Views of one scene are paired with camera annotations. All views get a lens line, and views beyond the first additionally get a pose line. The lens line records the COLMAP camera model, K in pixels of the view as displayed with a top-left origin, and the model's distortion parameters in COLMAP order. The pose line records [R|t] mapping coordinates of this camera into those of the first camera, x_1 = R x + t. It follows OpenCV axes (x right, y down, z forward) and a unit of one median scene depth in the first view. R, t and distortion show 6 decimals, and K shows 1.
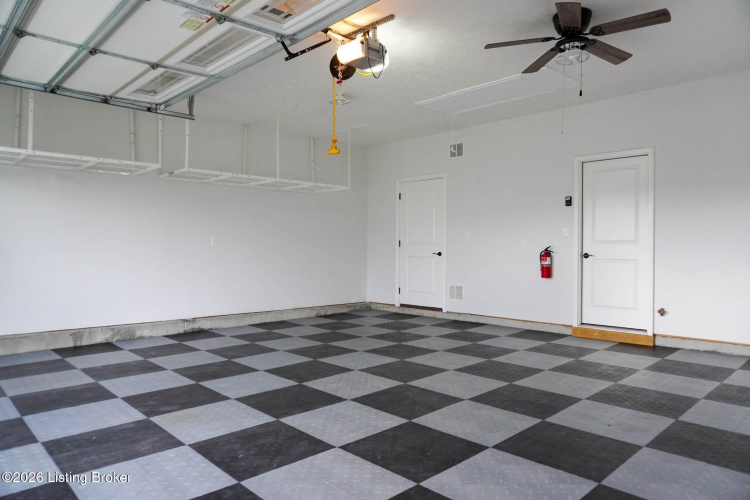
lens RADIAL K [[503.7, 0, 374.8], [0, 503.7, 250.7], [0, 0, 1]] dist [-0.049058, 0.031179]
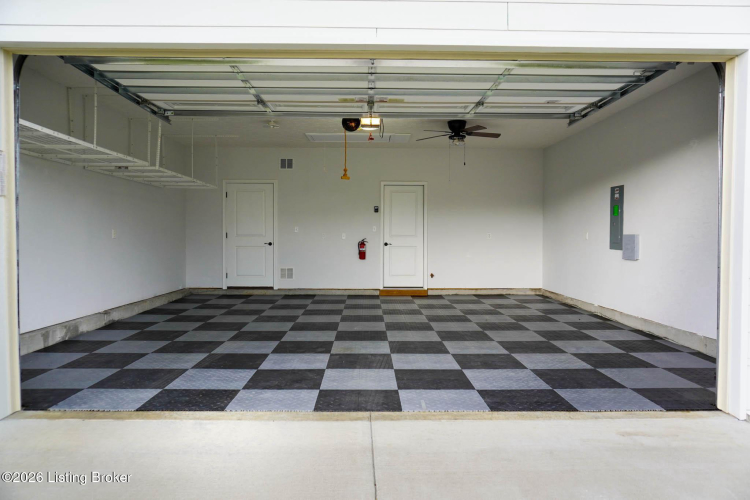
lens RADIAL K [[503.7, 0, 378.9], [0, 503.7, 247.7], [0, 0, 1]] dist [-0.049058, 0.031179]
pose [[0.685106, -0.014746, 0.728294, -0.627265], [0.001577, 0.999823, 0.018760, -0.007565], [-0.728442, -0.011704, 0.685008, -0.064444]]
